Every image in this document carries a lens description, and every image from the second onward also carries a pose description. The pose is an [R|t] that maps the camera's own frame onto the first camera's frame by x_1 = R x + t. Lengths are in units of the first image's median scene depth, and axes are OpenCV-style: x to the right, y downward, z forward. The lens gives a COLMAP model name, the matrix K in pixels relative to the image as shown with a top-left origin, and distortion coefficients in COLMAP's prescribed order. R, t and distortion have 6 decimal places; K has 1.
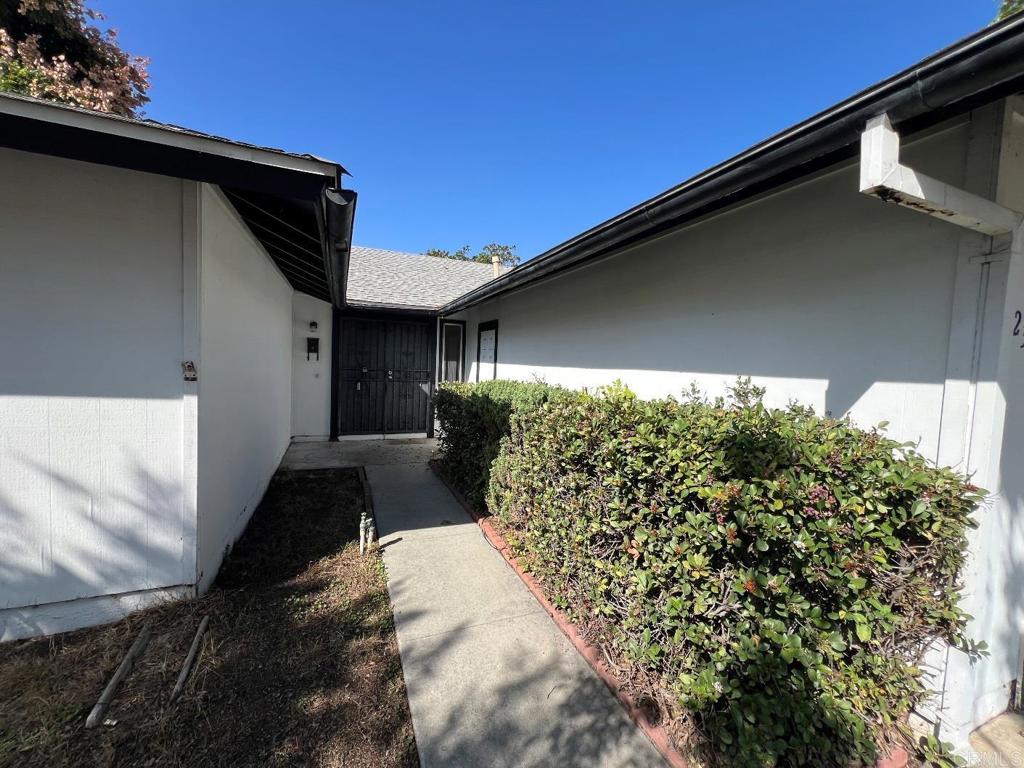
lens RADIAL K [[409.5, 0, 509.9], [0, 409.5, 385.1], [0, 0, 1]] dist [-0.003538, 0.000883]
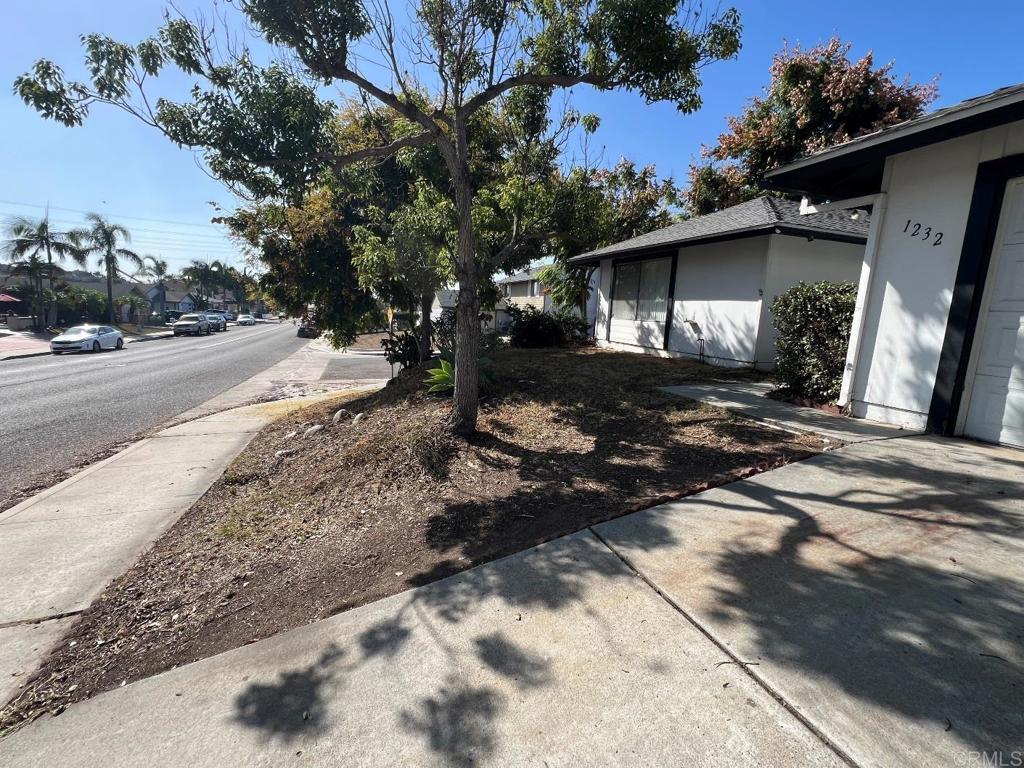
lens RADIAL K [[457.7, 0, 505.0], [0, 457.7, 381.5], [0, 0, 1]] dist [0.000494, -0.000681]
pose [[-0.015457, 0.122928, -0.992295, 2.858310], [-0.102438, 0.986997, 0.123868, 0.415781], [0.994619, 0.103563, -0.002663, -0.893423]]
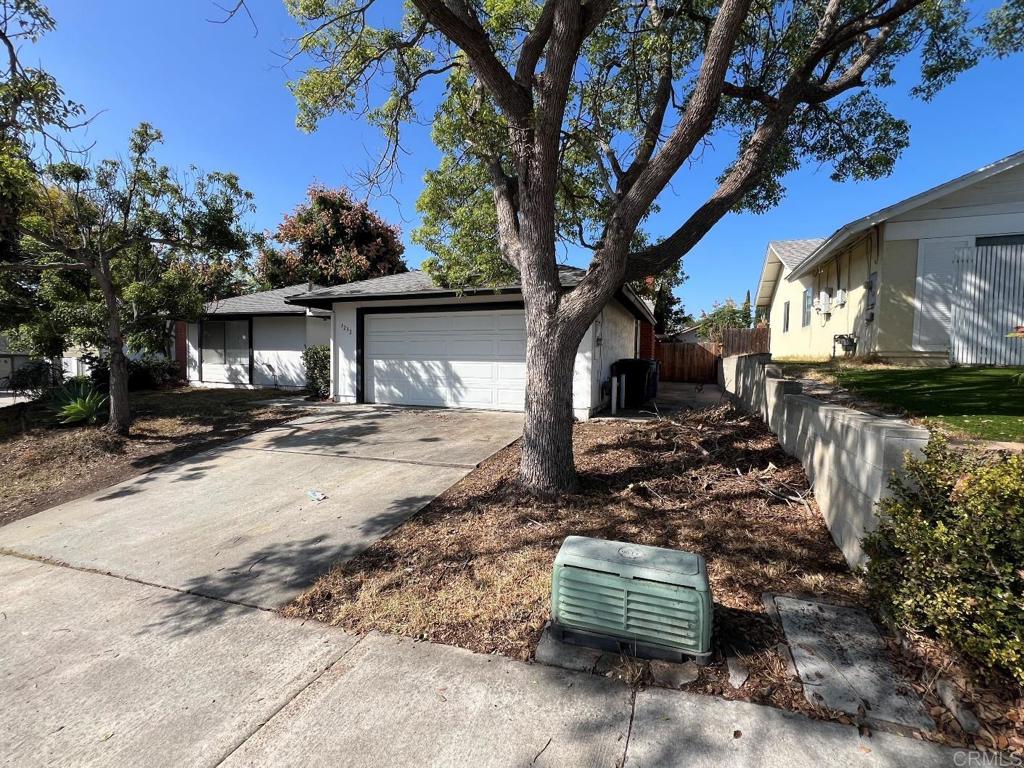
lens RADIAL K [[457.7, 0, 513.5], [0, 457.7, 384.6], [0, 0, 1]] dist [0.000494, -0.000681]
pose [[0.738537, 0.014691, -0.674053, 5.477347], [-0.032144, 0.999393, -0.013438, 0.480956], [0.673446, 0.031591, 0.738561, -1.662243]]
